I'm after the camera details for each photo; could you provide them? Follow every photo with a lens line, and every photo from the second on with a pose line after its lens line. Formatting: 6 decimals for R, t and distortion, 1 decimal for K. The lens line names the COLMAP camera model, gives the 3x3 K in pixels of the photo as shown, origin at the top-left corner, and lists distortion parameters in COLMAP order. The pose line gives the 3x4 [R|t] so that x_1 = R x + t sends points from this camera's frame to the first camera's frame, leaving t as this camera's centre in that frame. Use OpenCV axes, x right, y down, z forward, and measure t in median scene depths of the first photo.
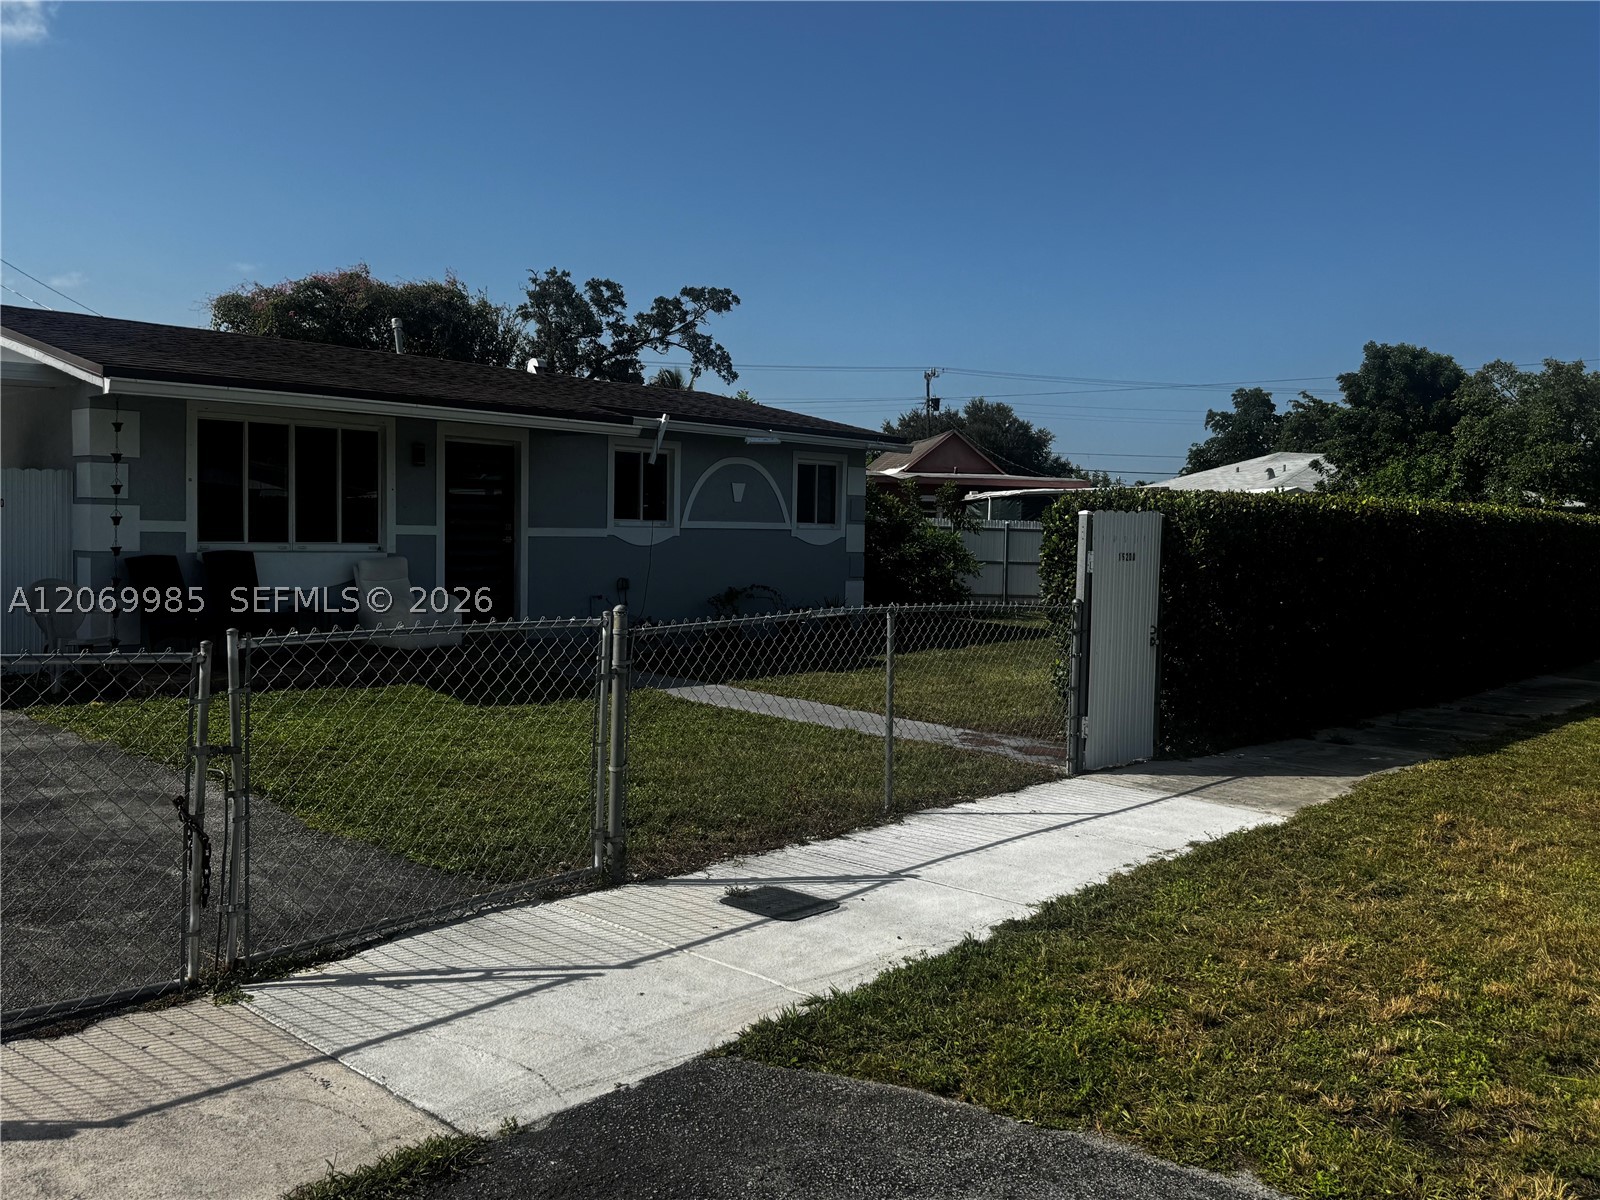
lens RADIAL K [[1326.5, 0, 797.2], [0, 1326.5, 591.8], [0, 0, 1]] dist [0.125732, -0.225693]
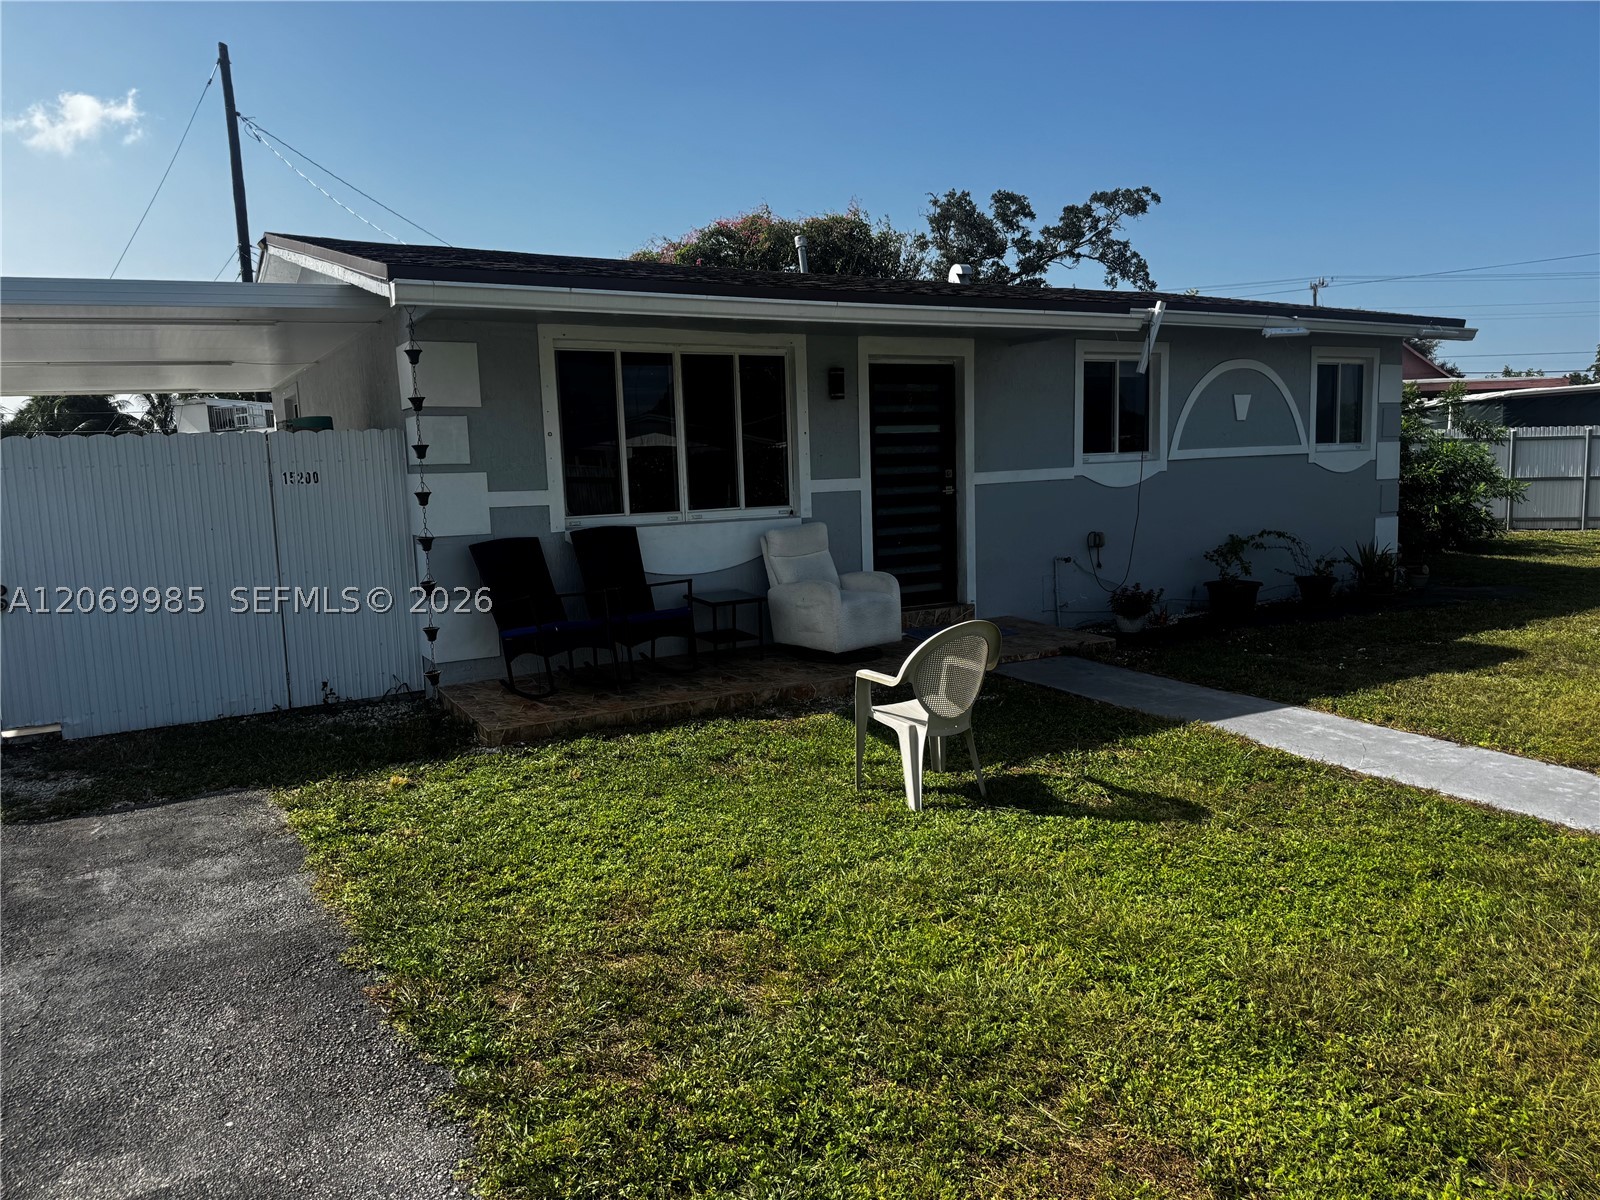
lens RADIAL K [[1121.5, 0, 783.2], [0, 1121.5, 608.6], [0, 0, 1]] dist [0.076337, -0.098892]
pose [[0.952769, -0.012677, -0.303430, -0.098378], [0.037620, 0.996359, 0.076501, -0.020951], [0.301356, -0.084303, 0.949778, 0.309424]]
